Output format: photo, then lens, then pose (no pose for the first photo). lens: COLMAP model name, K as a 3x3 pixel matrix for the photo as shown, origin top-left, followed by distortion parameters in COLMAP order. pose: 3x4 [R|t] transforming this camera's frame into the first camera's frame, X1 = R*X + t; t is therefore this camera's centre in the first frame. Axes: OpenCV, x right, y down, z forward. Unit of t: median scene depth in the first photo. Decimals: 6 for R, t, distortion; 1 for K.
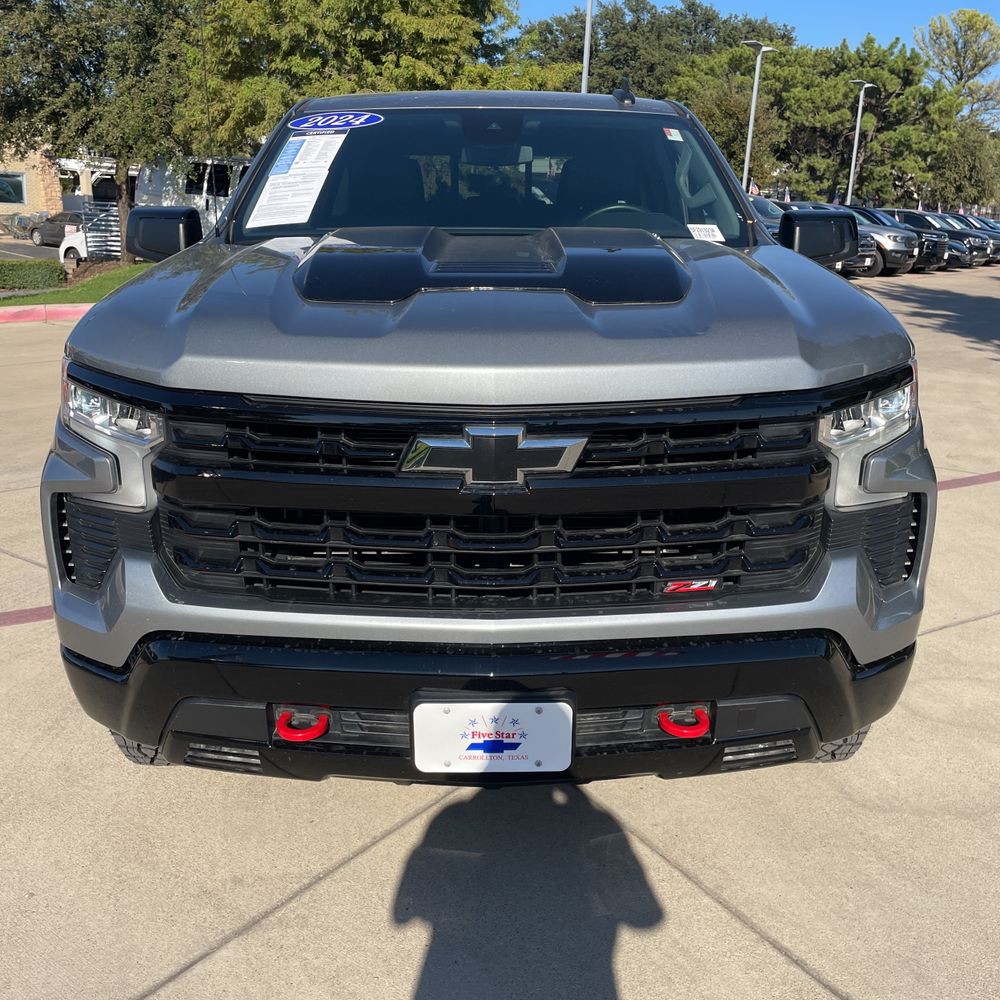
lens RADIAL K [[1005.8, 0, 504.3], [0, 1005.8, 500.1], [0, 0, 1]] dist [0.090668, -0.120467]
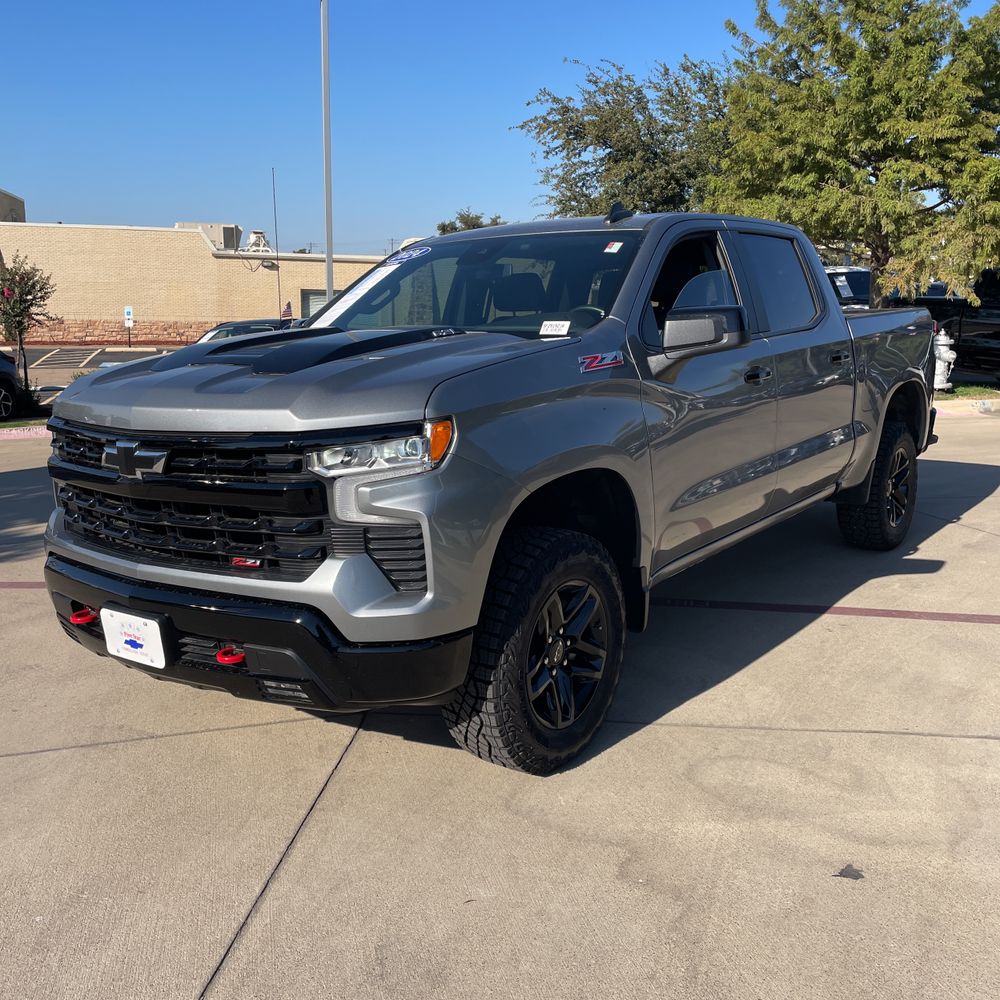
lens RADIAL K [[1005.2, 0, 496.6], [0, 1005.2, 483.4], [0, 0, 1]] dist [0.097849, -0.143790]
pose [[0.790214, 0.071513, -0.608644, 0.218508], [-0.140122, 0.987942, -0.065844, 0.002822], [0.596597, 0.137315, 0.790707, 0.005678]]
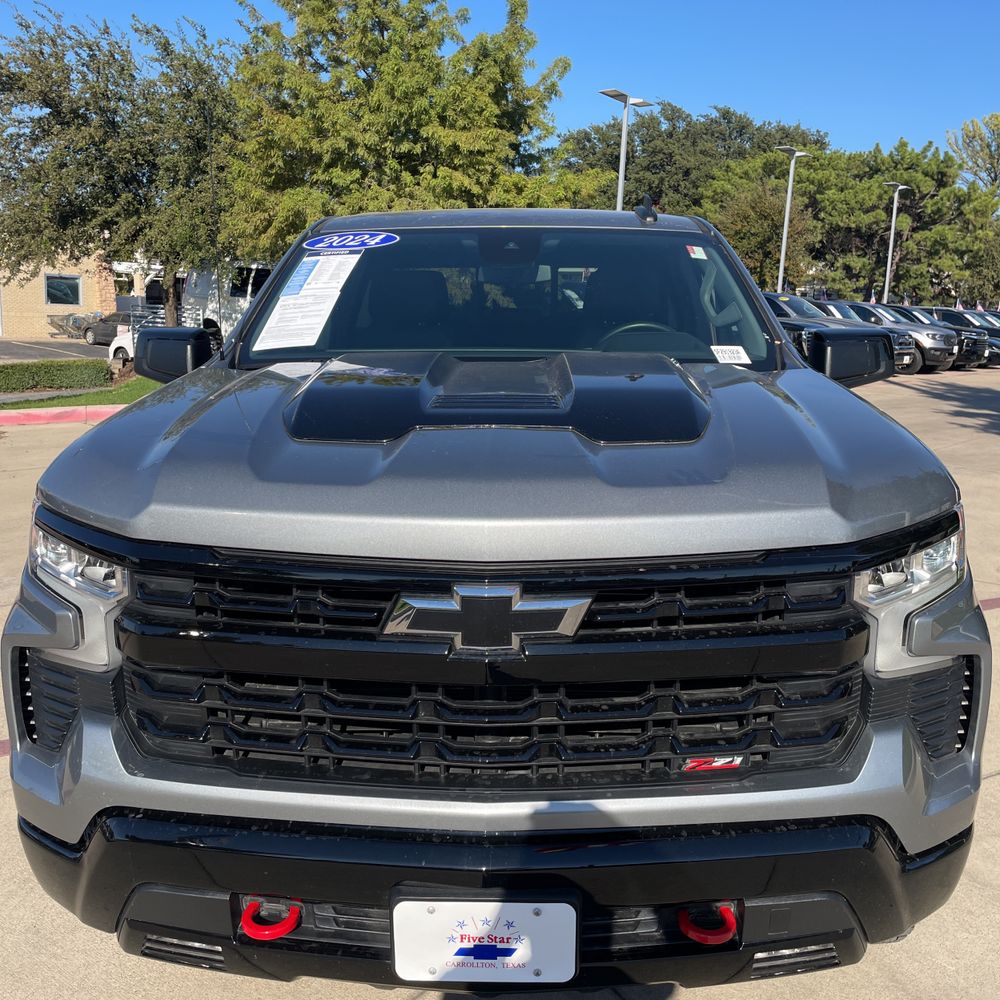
lens RADIAL K [[1005.8, 0, 504.3], [0, 1005.8, 500.1], [0, 0, 1]] dist [0.090668, -0.120467]
pose [[0.999251, 0.004216, -0.038467, 0.005839], [-0.007655, 0.995939, -0.089700, -0.010040], [0.037932, 0.089927, 0.995226, 0.014822]]
